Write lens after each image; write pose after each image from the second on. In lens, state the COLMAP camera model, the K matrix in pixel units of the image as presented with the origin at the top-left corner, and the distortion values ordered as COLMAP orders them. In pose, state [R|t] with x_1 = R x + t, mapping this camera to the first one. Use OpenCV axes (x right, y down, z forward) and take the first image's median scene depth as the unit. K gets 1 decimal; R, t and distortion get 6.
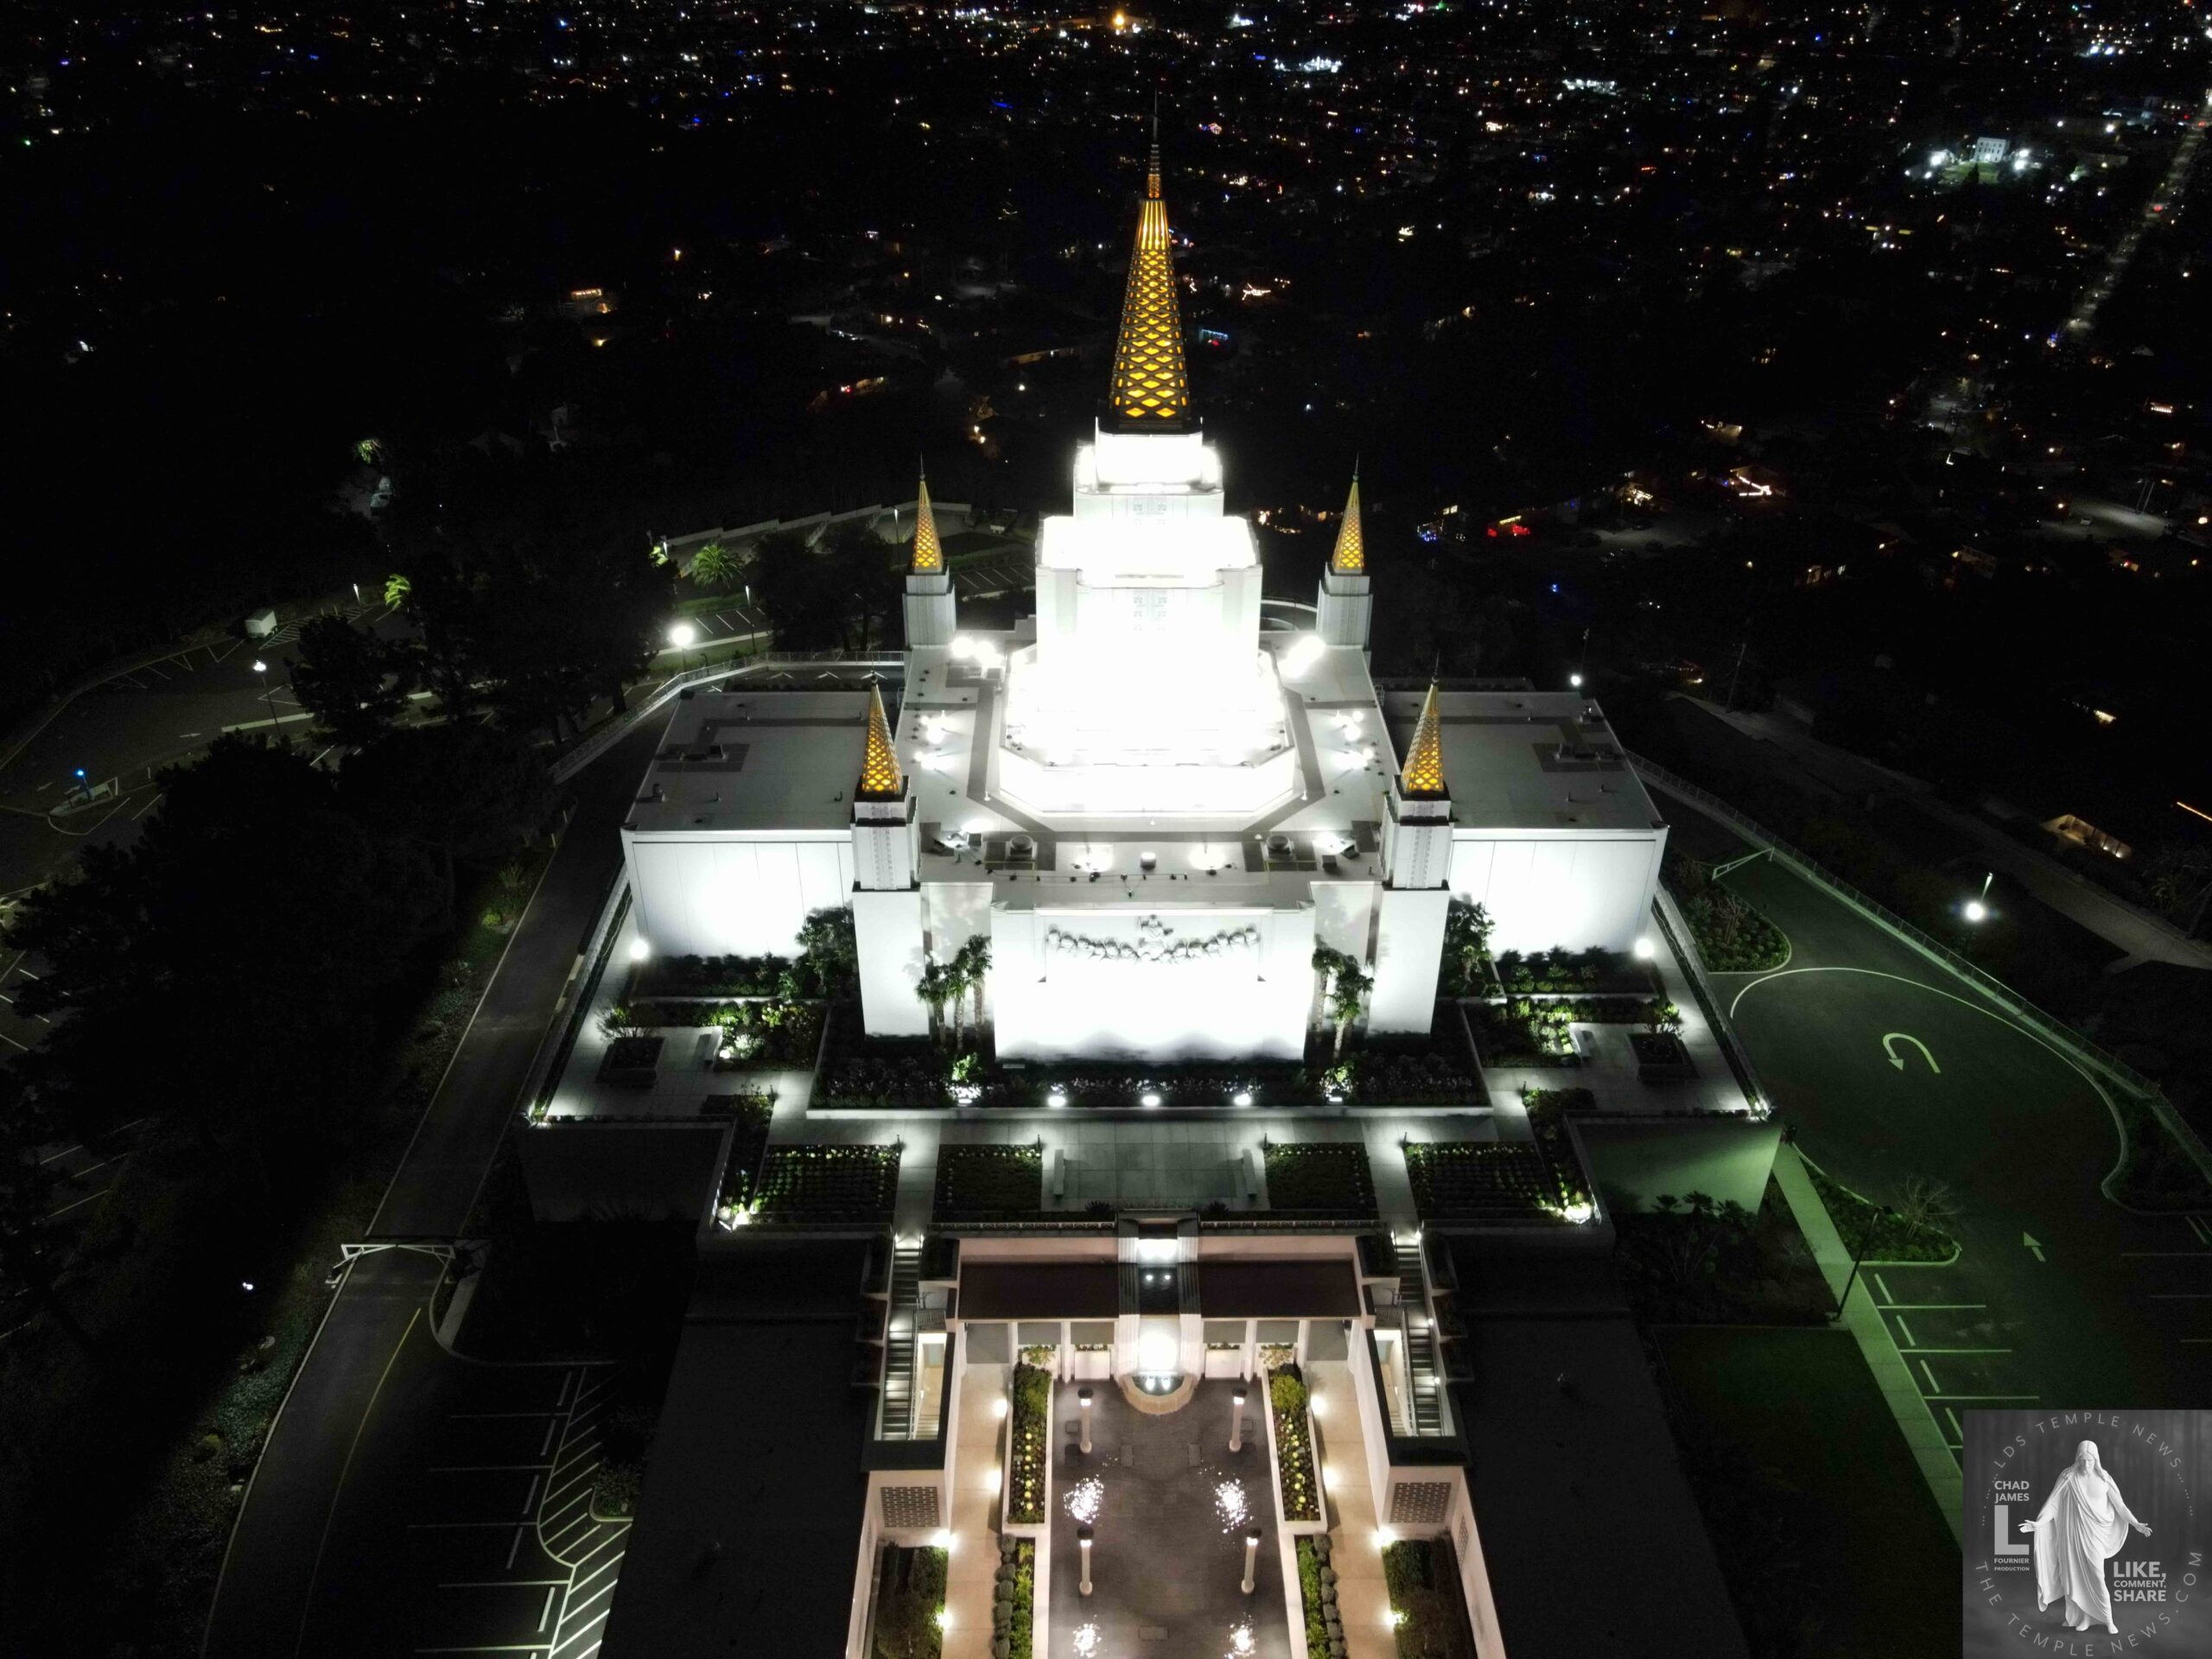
lens RADIAL K [[1619.9, 0, 1110.1], [0, 1619.9, 805.2], [0, 0, 1]] dist [0.000395, 0.026451]
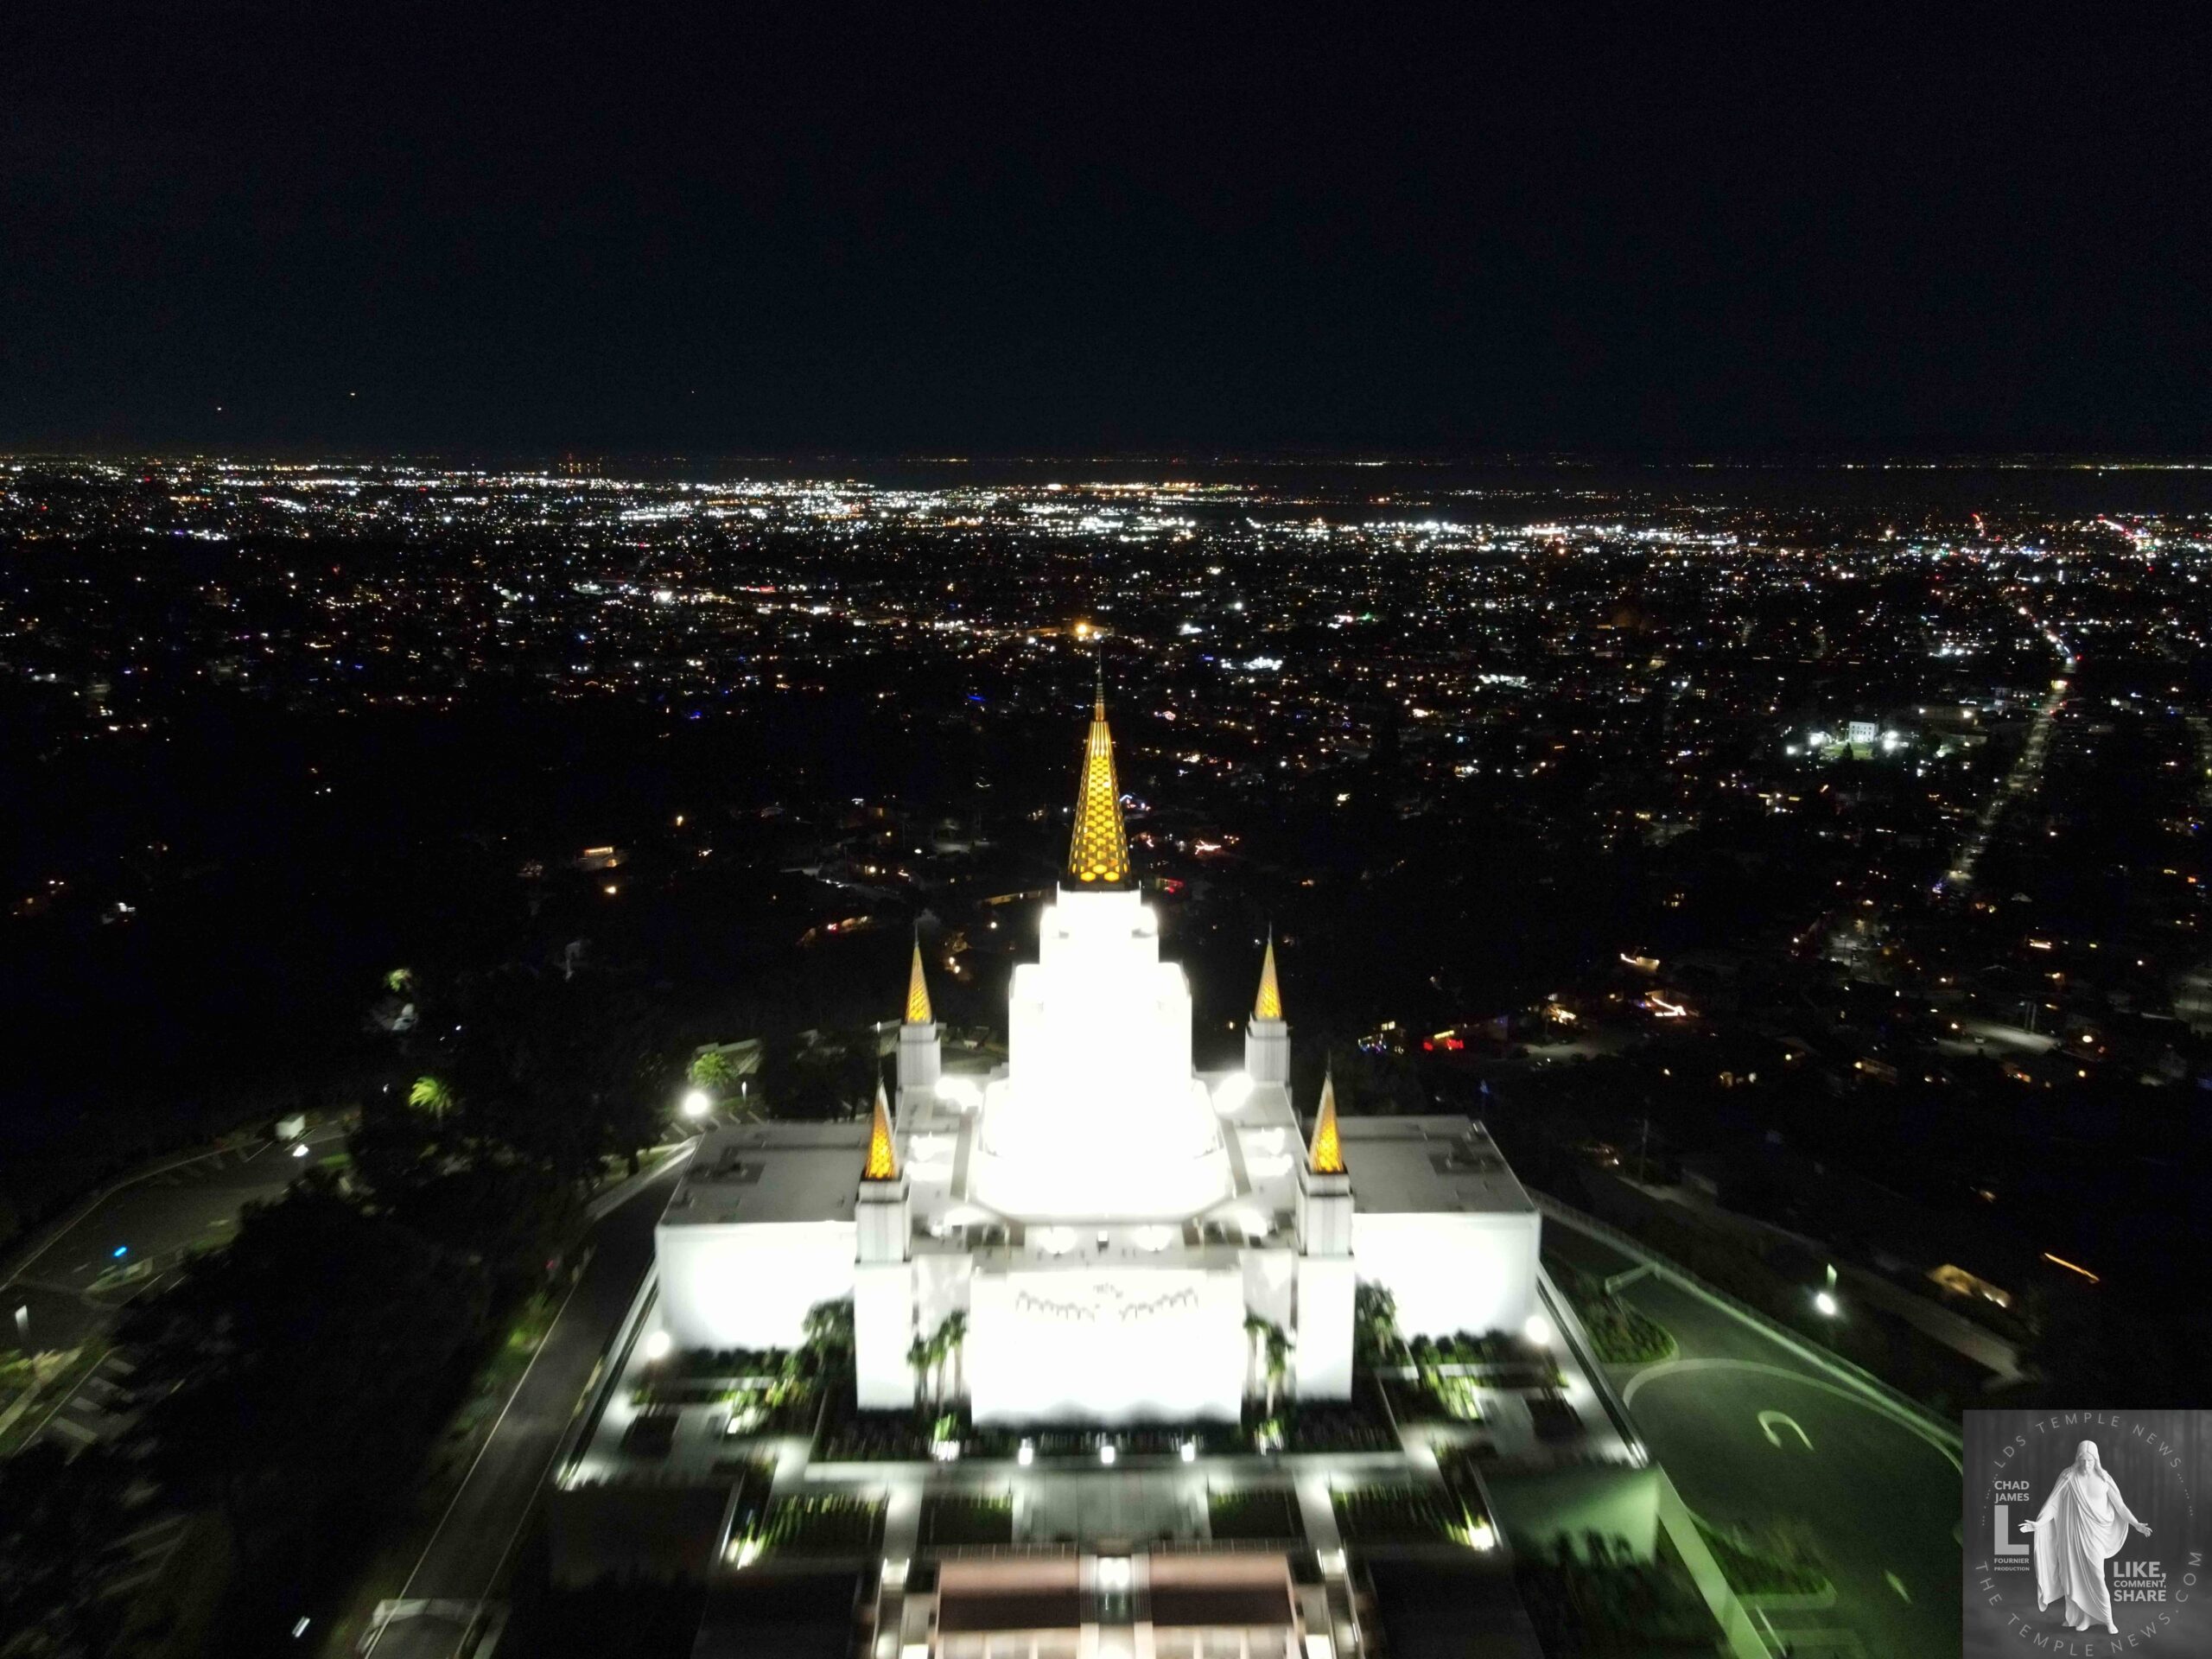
lens RADIAL K [[1619.9, 0, 1109.9], [0, 1619.9, 824.2], [0, 0, 1]] dist [0.000395, 0.026451]
pose [[0.999738, -0.009015, 0.021021, 0.006216], [0.015373, 0.945346, -0.325707, 0.127821], [-0.016935, 0.325945, 0.945237, -0.215205]]
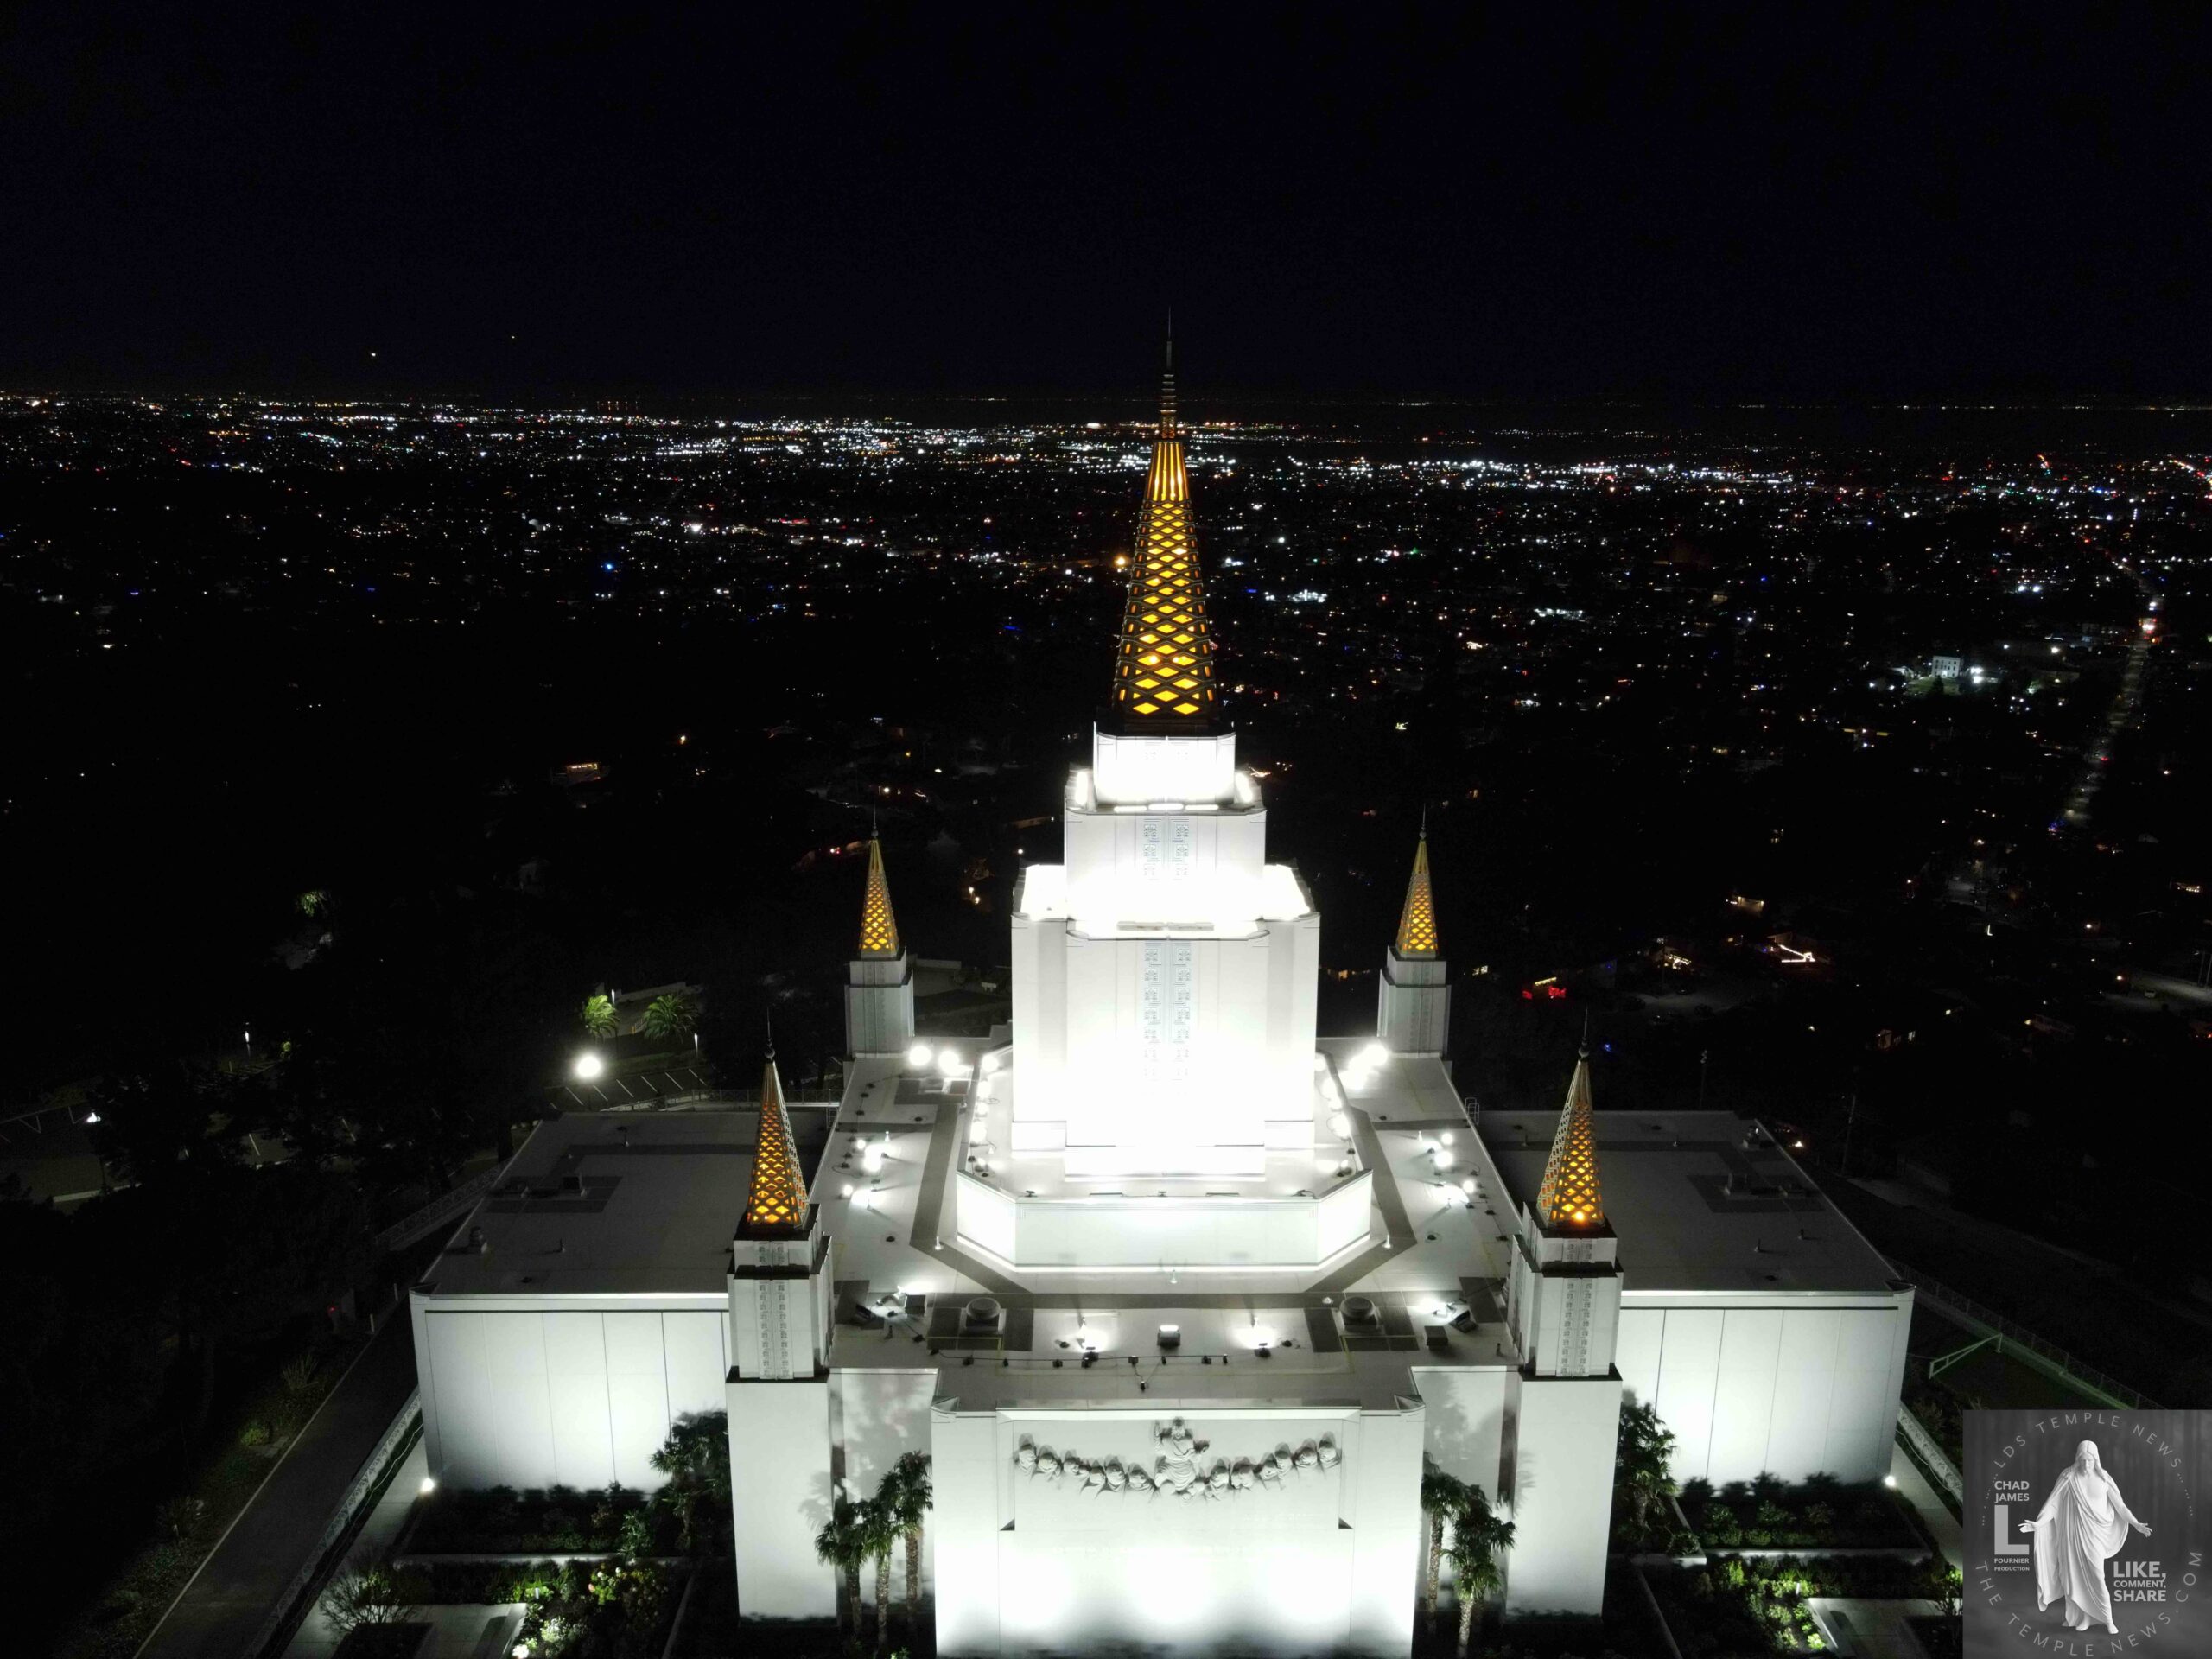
lens RADIAL K [[1619.9, 0, 1109.3], [0, 1619.9, 820.1], [0, 0, 1]] dist [0.000395, 0.026451]
pose [[0.999998, -0.001213, -0.001872, 0.000122], [0.000607, 0.955449, -0.295155, 0.027339], [0.002147, 0.295153, 0.955448, 0.275924]]
